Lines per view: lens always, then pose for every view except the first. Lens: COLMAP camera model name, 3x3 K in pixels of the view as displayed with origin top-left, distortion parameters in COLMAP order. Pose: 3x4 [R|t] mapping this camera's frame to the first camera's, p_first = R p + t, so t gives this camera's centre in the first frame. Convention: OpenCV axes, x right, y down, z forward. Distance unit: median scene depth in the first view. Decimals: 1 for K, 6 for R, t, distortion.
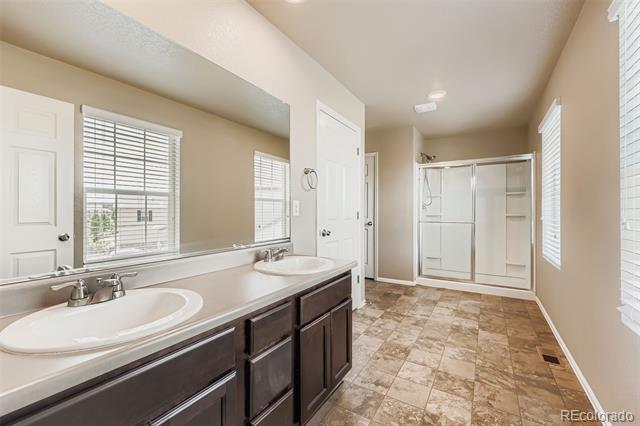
lens RADIAL K [[263.4, 0, 320.1], [0, 263.4, 219.0], [0, 0, 1]] dist [0.002064, -0.000845]
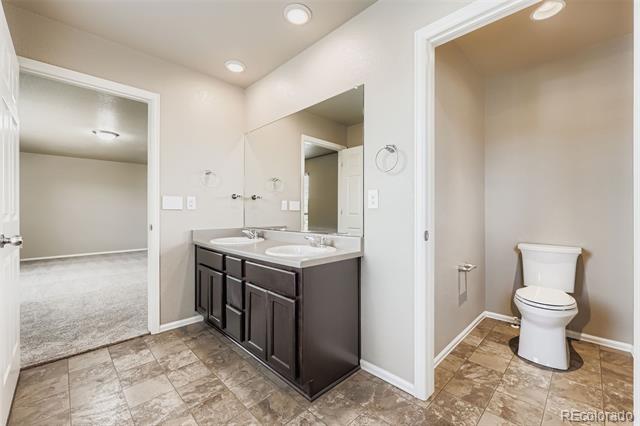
lens RADIAL K [[263.4, 0, 315.9], [0, 263.4, 209.2], [0, 0, 1]] dist [0.002064, -0.000845]
pose [[-0.232257, -0.003699, -0.972647, 1.063674], [-0.022290, 0.999750, 0.001521, -0.011637], [0.972399, 0.022034, -0.232282, 1.493897]]
